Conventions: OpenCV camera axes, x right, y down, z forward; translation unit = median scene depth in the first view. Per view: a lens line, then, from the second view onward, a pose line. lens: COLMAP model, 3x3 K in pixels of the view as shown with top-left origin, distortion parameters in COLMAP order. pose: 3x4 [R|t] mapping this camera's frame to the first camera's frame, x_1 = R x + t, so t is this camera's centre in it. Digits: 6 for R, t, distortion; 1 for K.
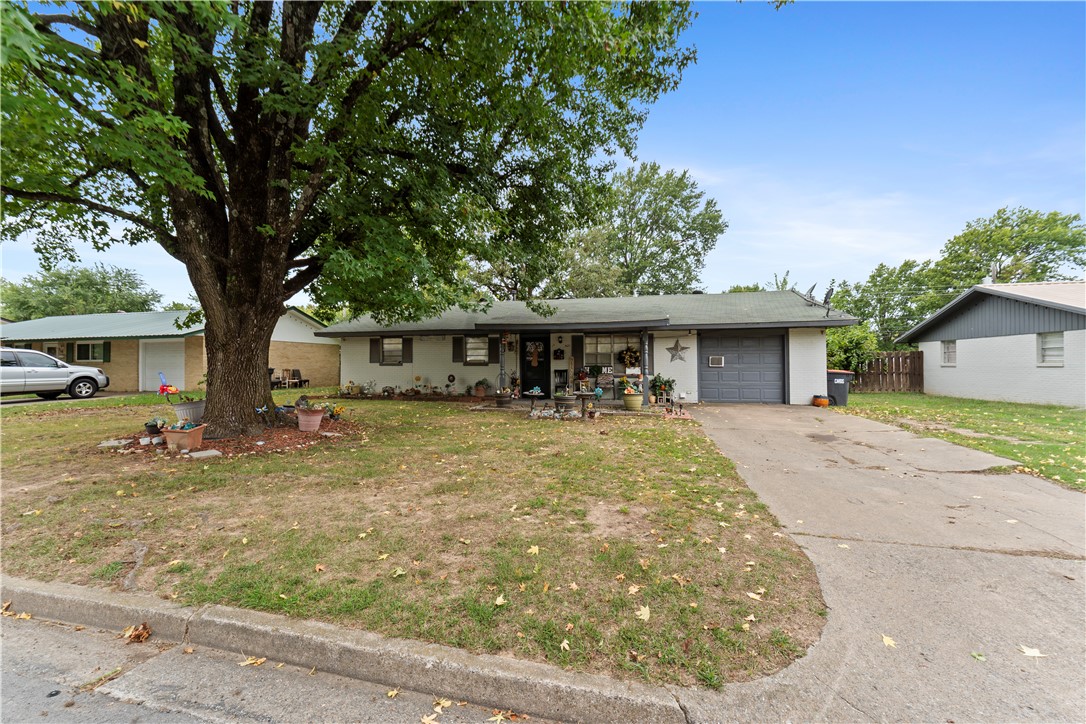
lens RADIAL K [[439.8, 0, 538.0], [0, 439.8, 363.5], [0, 0, 1]] dist [-0.001992, -0.000195]
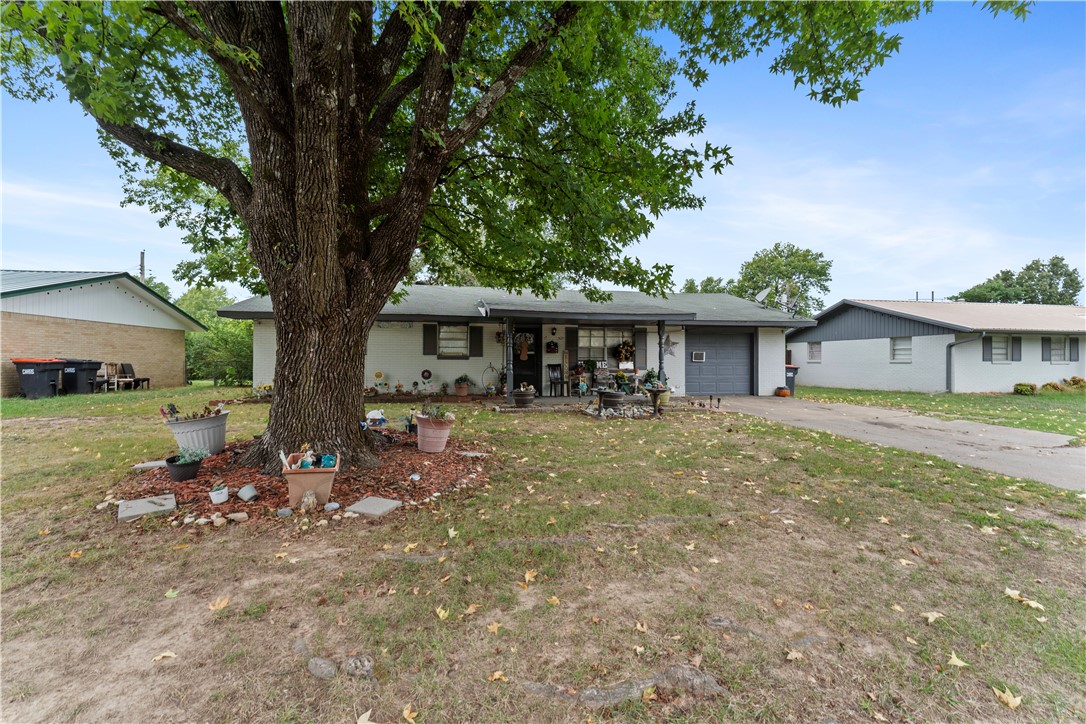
lens RADIAL K [[439.8, 0, 538.0], [0, 439.8, 363.5], [0, 0, 1]] dist [-0.001992, -0.000195]
pose [[0.923801, 0.003061, 0.382860, -0.331836], [-0.006455, 0.999950, 0.007581, 0.005990], [-0.382818, -0.009475, 0.923775, 0.166862]]
